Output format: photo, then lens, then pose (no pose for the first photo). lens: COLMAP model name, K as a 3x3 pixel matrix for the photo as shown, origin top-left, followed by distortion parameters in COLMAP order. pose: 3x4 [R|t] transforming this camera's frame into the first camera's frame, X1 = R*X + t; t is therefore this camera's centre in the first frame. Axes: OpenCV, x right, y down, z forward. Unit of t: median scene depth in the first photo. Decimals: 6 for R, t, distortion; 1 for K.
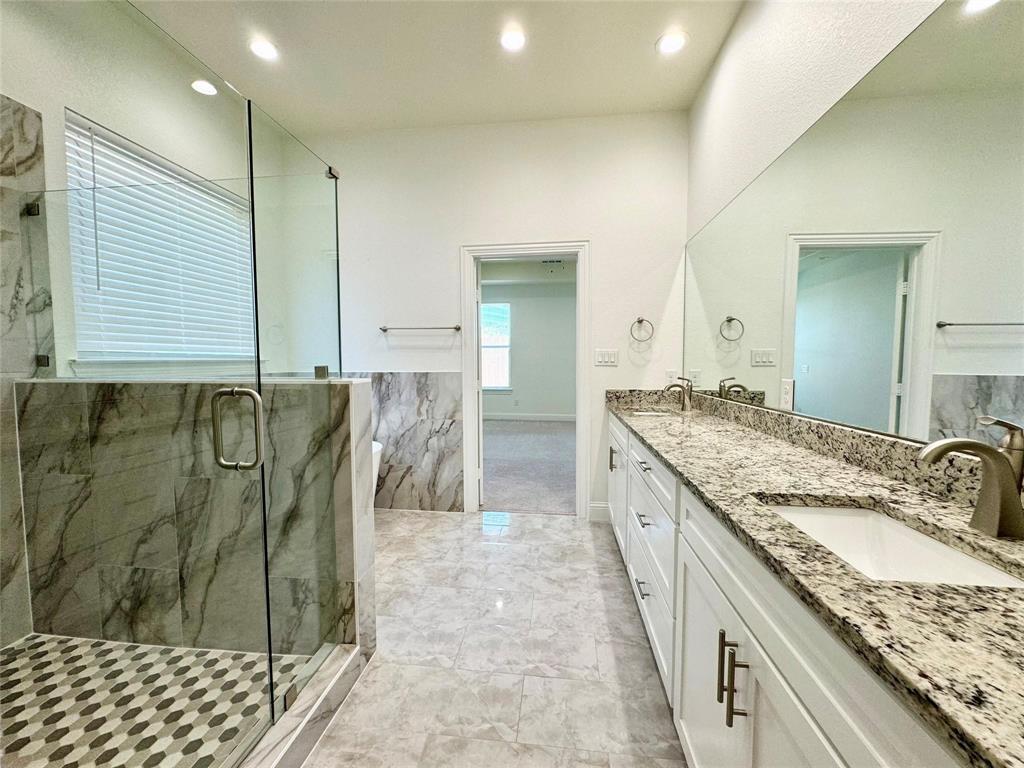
lens RADIAL K [[415.4, 0, 514.7], [0, 415.4, 386.2], [0, 0, 1]] dist [0.004738, -0.000825]
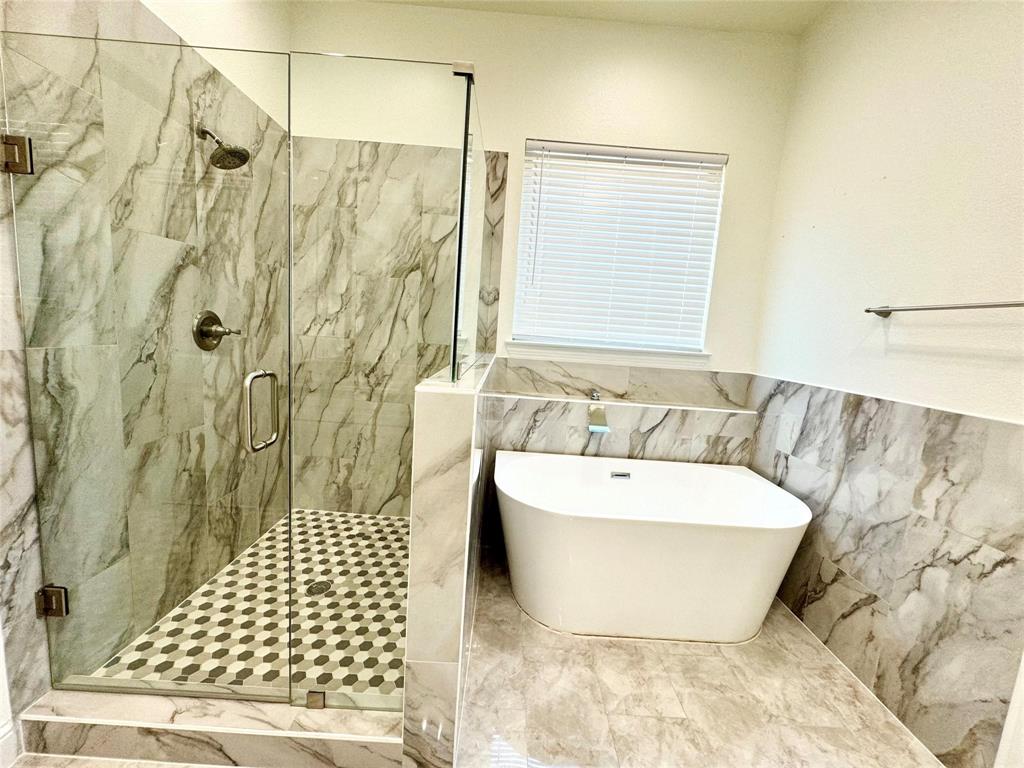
lens RADIAL K [[415.4, 0, 512.5], [0, 415.4, 383.2], [0, 0, 1]] dist [0.004738, -0.000825]
pose [[0.117859, 0.145944, -0.982247, 0.140179], [-0.126727, 0.983264, 0.130889, -0.061312], [0.984911, 0.109051, 0.134382, 0.497480]]
